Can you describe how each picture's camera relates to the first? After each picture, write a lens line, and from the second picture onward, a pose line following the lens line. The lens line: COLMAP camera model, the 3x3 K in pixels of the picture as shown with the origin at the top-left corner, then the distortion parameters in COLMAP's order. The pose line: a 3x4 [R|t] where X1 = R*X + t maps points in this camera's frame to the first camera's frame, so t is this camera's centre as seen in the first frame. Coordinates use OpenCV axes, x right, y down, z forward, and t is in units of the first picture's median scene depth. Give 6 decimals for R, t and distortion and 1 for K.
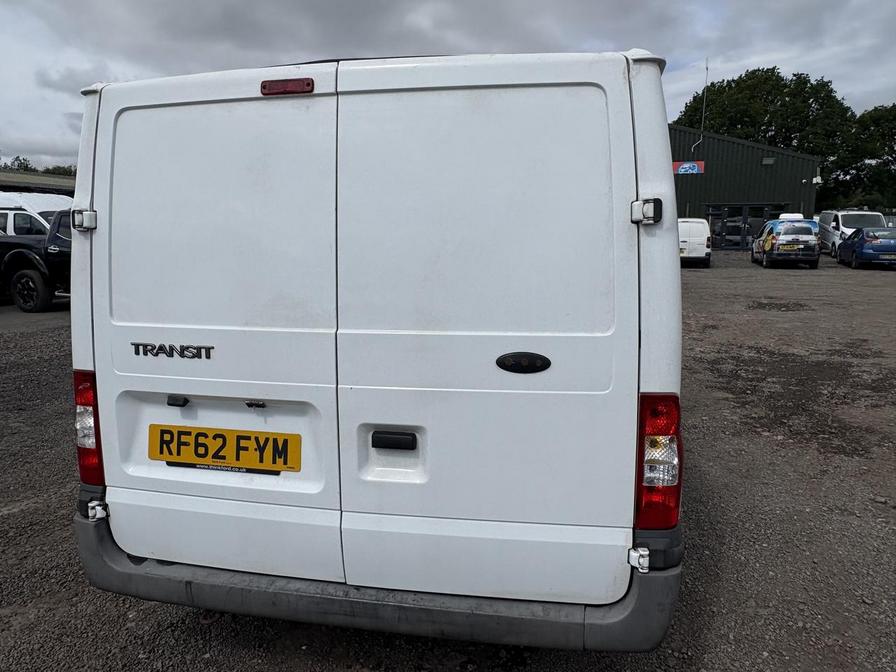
lens RADIAL K [[618.7, 0, 457.4], [0, 618.7, 332.4], [0, 0, 1]] dist [-0.000512, 0.003197]
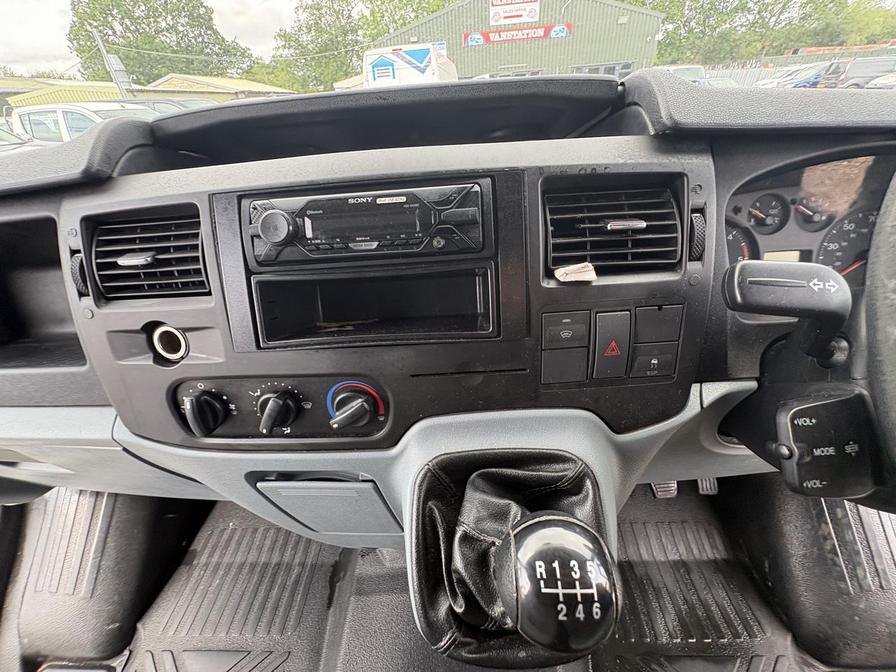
lens RADIAL K [[357.1, 0, 447.0], [0, 357.1, 334.1], [0, 0, 1]] dist [-0.000237, 0.000241]
pose [[0.987474, -0.131731, 0.086847, 0.228663], [0.086237, 0.911533, 0.402083, -0.372703], [-0.132130, -0.389557, 0.911475, 2.378044]]
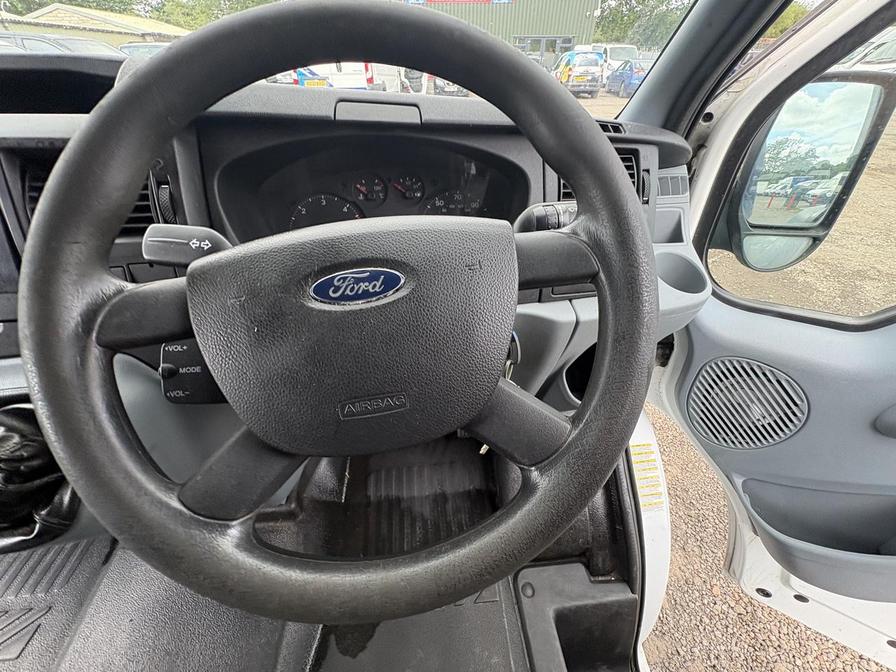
lens RADIAL K [[357.1, 0, 447.0], [0, 357.1, 334.1], [0, 0, 1]] dist [-0.000237, 0.000241]
pose [[0.964922, -0.160135, 0.208043, 0.400327], [0.044710, 0.881092, 0.470827, -0.363791], [-0.258701, -0.445010, 0.857345, 2.311061]]
